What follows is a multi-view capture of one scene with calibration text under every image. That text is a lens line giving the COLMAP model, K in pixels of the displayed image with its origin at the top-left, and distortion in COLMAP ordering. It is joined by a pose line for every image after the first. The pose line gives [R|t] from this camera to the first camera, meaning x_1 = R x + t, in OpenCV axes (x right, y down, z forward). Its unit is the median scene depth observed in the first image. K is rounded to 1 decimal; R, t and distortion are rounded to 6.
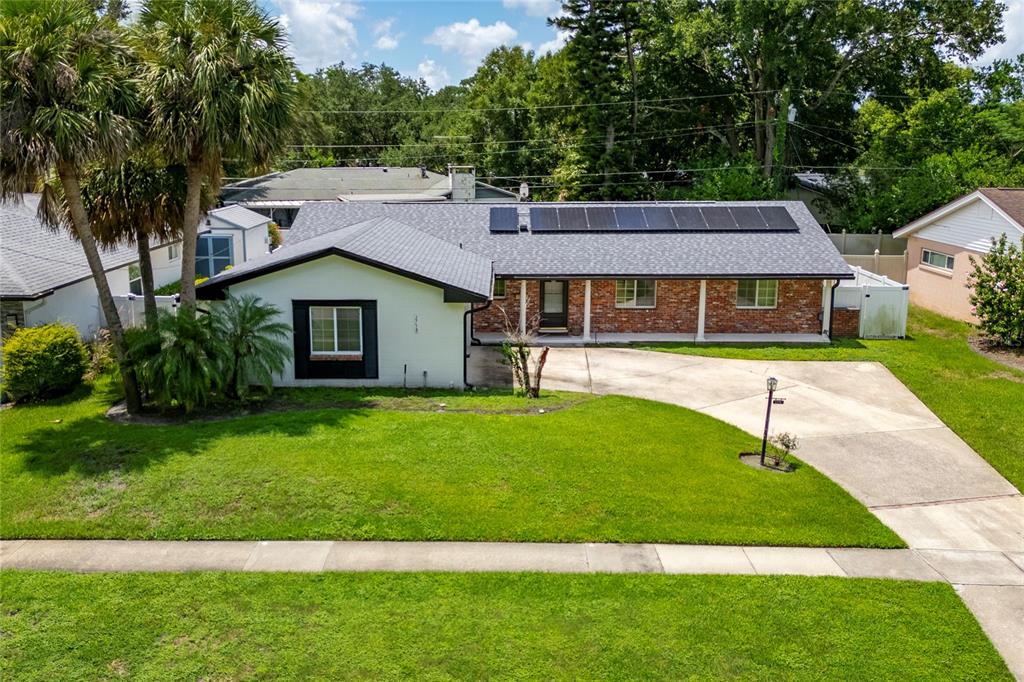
lens RADIAL K [[942.9, 0, 481.4], [0, 942.9, 337.7], [0, 0, 1]] dist [0.048937, -0.016778]
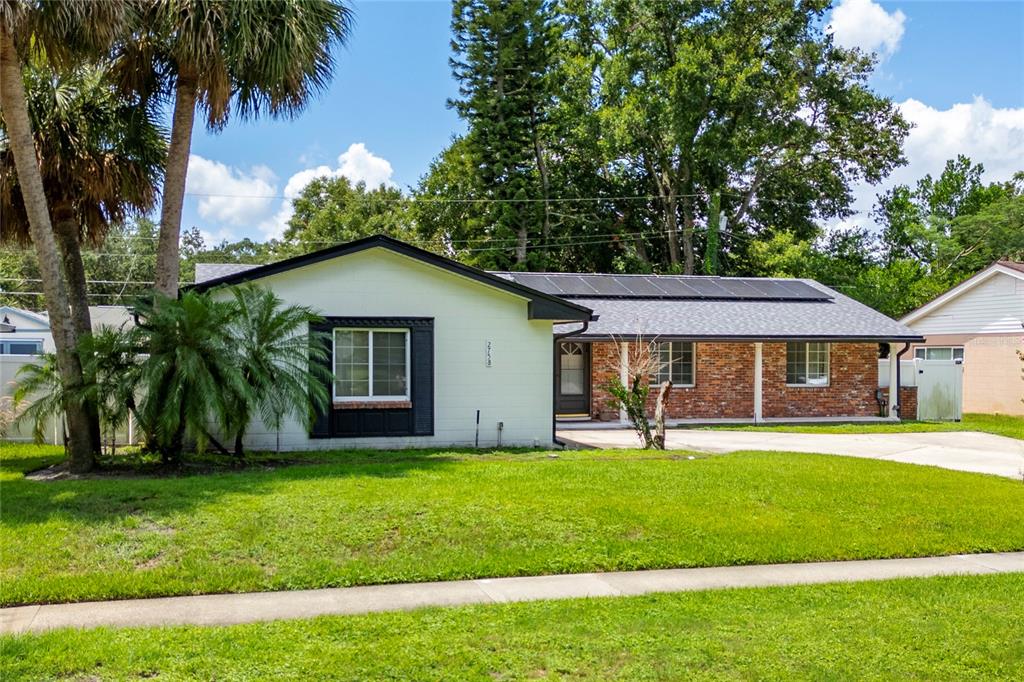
lens RADIAL K [[1095.0, 0, 528.3], [0, 1095.0, 385.3], [0, 0, 1]] dist [0.067887, -0.006527]
pose [[0.954622, -0.006231, 0.297756, -0.329970], [0.061122, 0.982598, -0.175399, 0.178122], [-0.291482, 0.185639, 0.938390, 0.272299]]
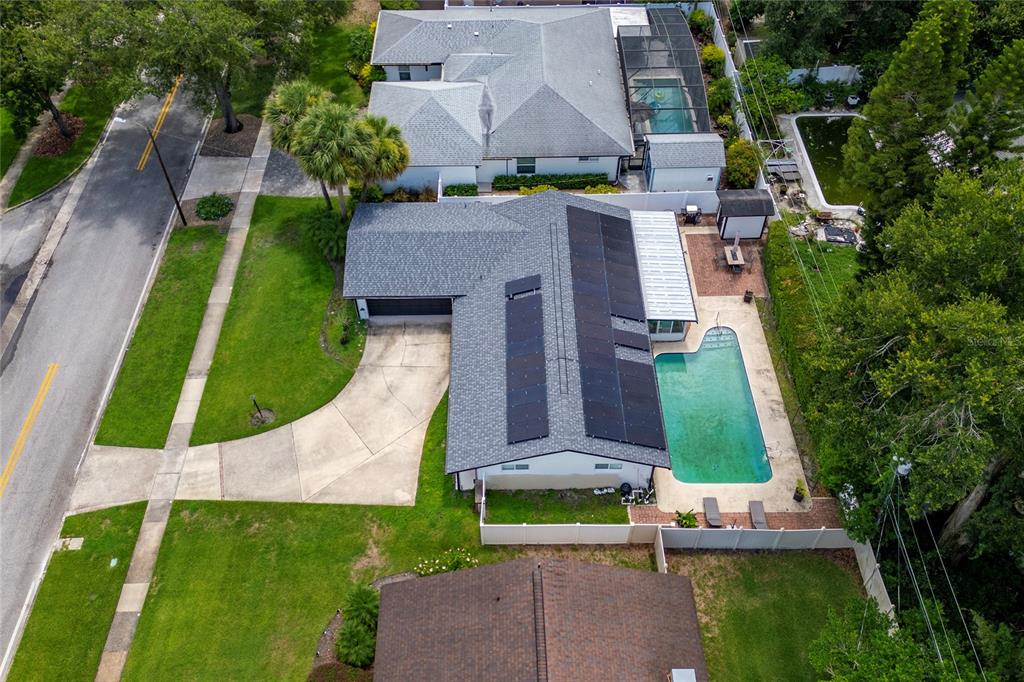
lens RADIAL K [[916.7, 0, 512.0], [0, 916.7, 341.0], [0, 0, 1]] dist [0.071280, -0.009914]
pose [[0.013444, 0.737688, -0.675008, 1.710023], [-0.190675, 0.664573, 0.722486, -1.776424], [0.981561, 0.118994, 0.149594, 1.216156]]
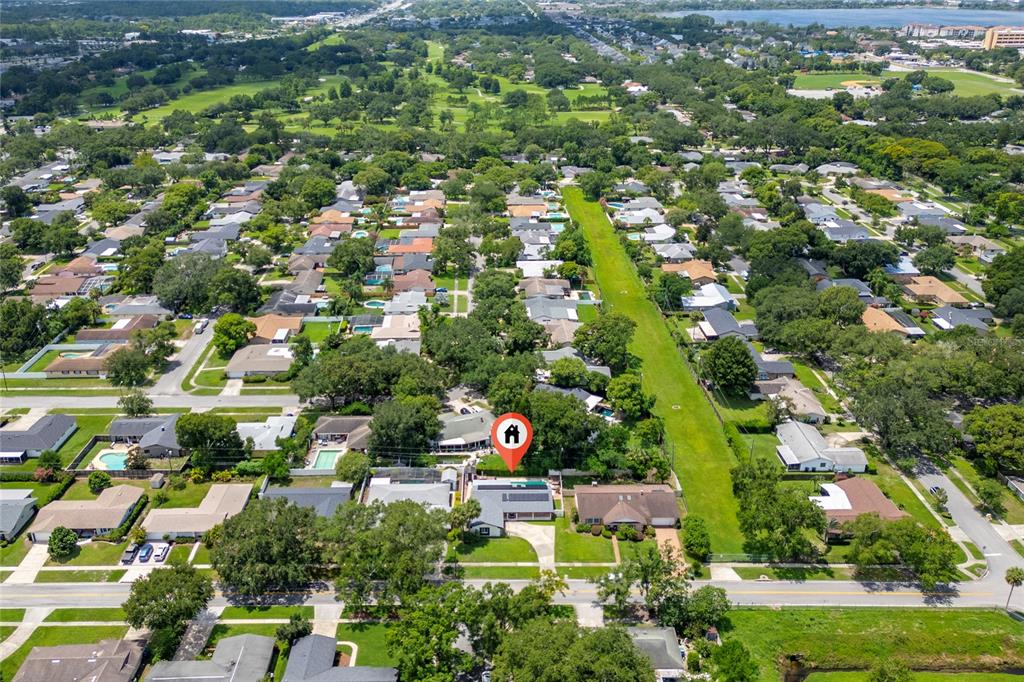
lens RADIAL K [[916.7, 0, 512.0], [0, 916.7, 341.0], [0, 0, 1]] dist [0.071280, -0.009914]
pose [[0.999326, -0.008642, 0.035689, -0.220751], [0.000671, 0.976047, 0.217558, -4.003213], [-0.036714, -0.217387, 0.975395, -7.721145]]
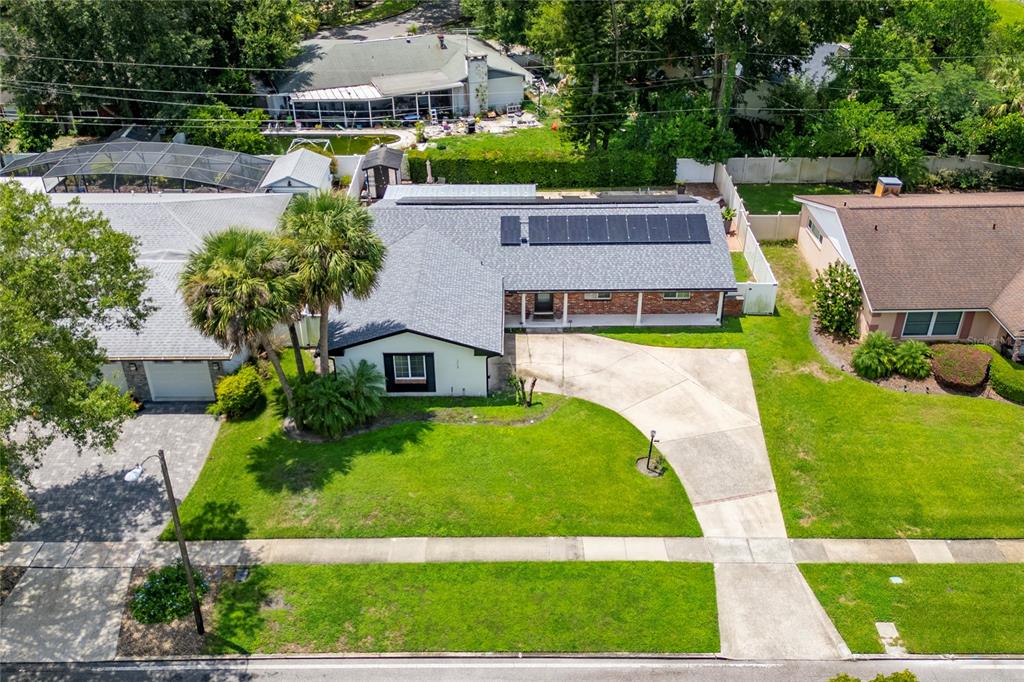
lens RADIAL K [[916.7, 0, 512.0], [0, 916.7, 341.0], [0, 0, 1]] dist [0.071280, -0.009914]
pose [[0.999757, -0.015357, 0.015783, 0.002533], [0.008970, 0.938556, 0.345009, -0.714548], [-0.020112, -0.344784, 0.938467, -0.599794]]
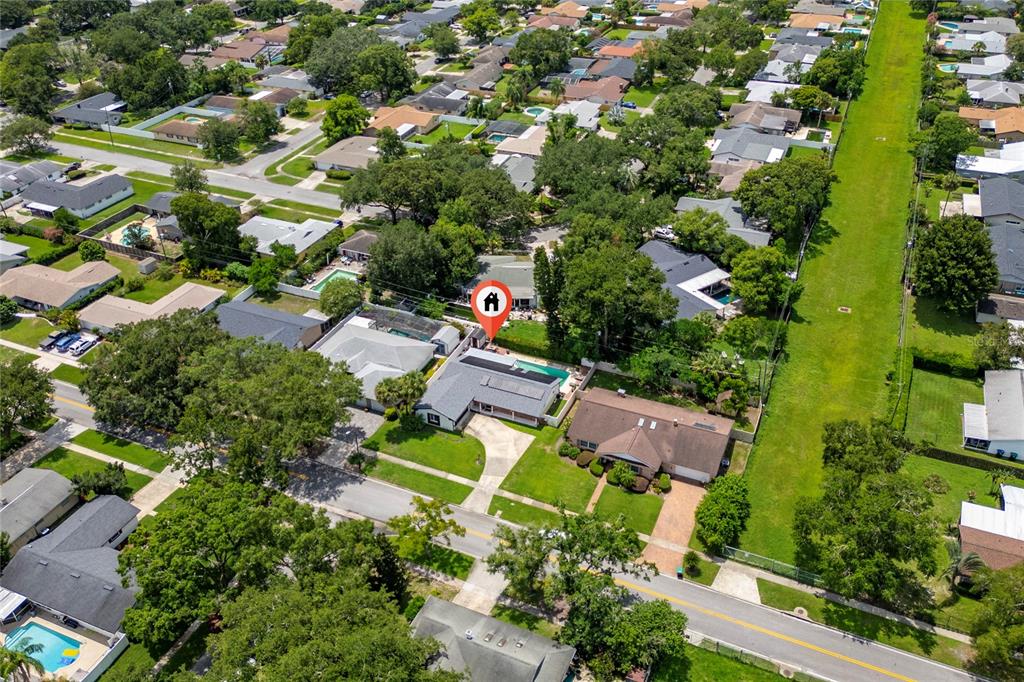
lens RADIAL K [[891.2, 0, 512.0], [0, 891.2, 341.0], [0, 0, 1]] dist [0.103042, -0.127828]
pose [[0.916105, 0.204878, -0.344641, 2.514514], [-0.057380, 0.917730, 0.393038, -3.167553], [0.396812, -0.340288, 0.852493, -4.047424]]
